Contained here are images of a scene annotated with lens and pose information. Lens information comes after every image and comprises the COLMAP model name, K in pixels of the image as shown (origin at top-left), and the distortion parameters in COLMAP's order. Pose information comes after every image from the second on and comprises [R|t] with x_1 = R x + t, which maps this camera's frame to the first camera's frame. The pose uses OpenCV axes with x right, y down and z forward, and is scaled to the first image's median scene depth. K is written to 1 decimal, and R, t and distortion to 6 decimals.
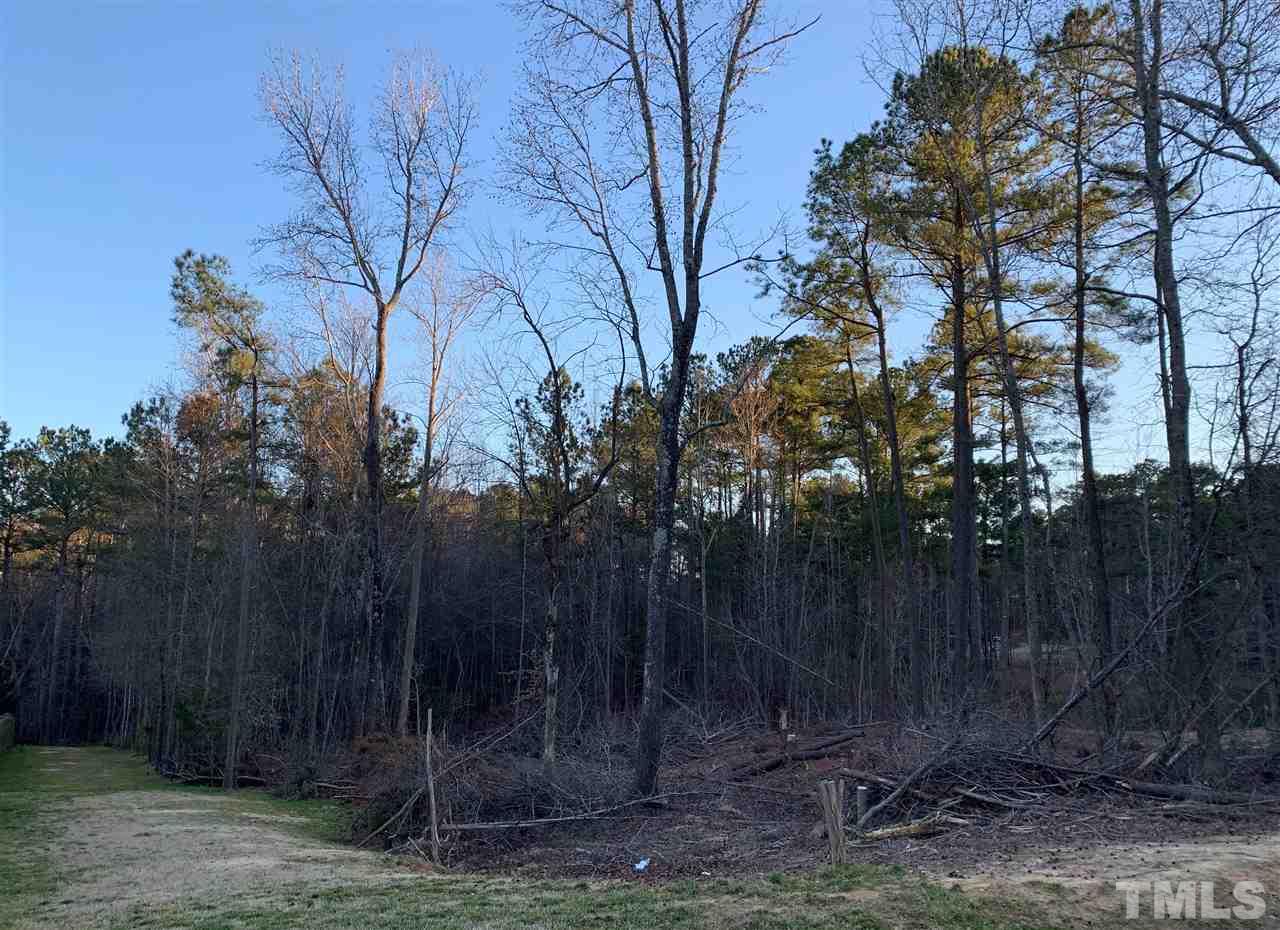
lens RADIAL K [[981.0, 0, 639.8], [0, 981.0, 505.5], [0, 0, 1]] dist [0.046130, -0.086647]
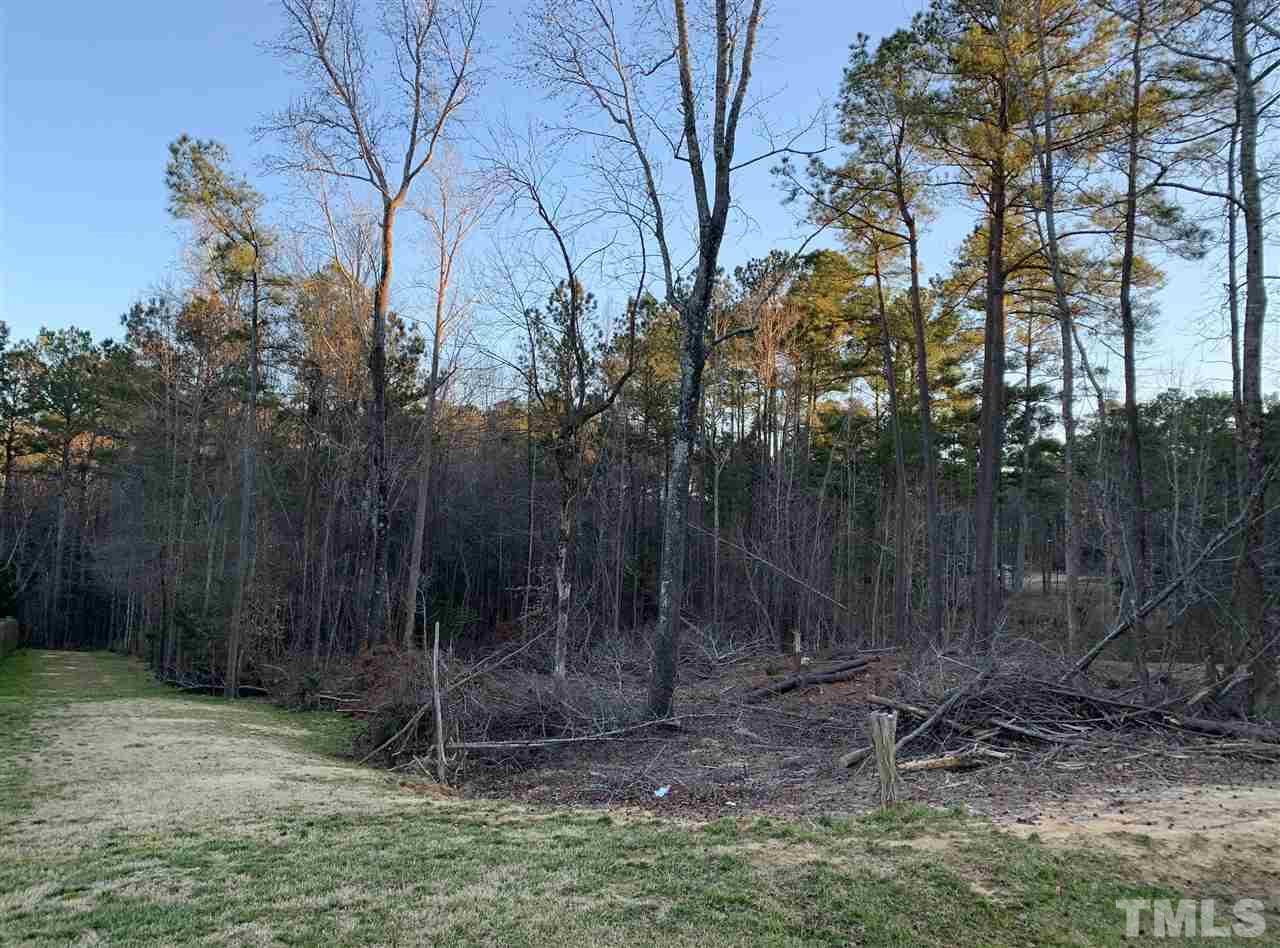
lens RADIAL K [[982.6, 0, 639.4], [0, 982.6, 503.7], [0, 0, 1]] dist [0.038596, -0.075972]
pose [[0.999689, 0.024242, -0.005858, -0.008182], [-0.023710, 0.996646, 0.078323, 0.007167], [0.007737, -0.078159, 0.996911, 0.034639]]
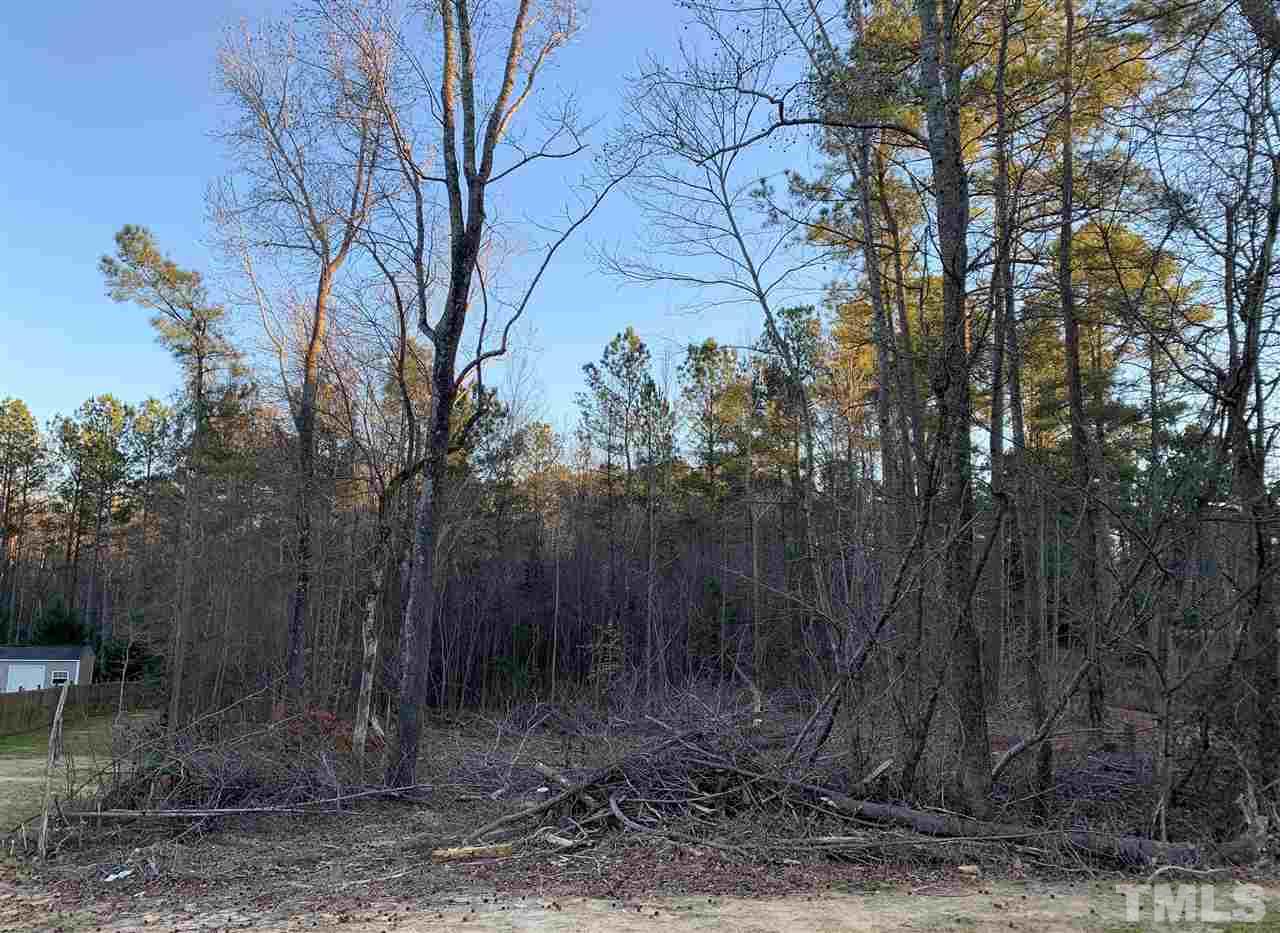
lens RADIAL K [[981.0, 0, 639.8], [0, 981.0, 507.0], [0, 0, 1]] dist [0.046130, -0.086647]
pose [[0.970156, -0.025345, -0.241154, 0.266028], [0.030879, 0.999339, 0.019198, 0.023865], [0.240508, -0.026072, 0.970297, 0.131933]]
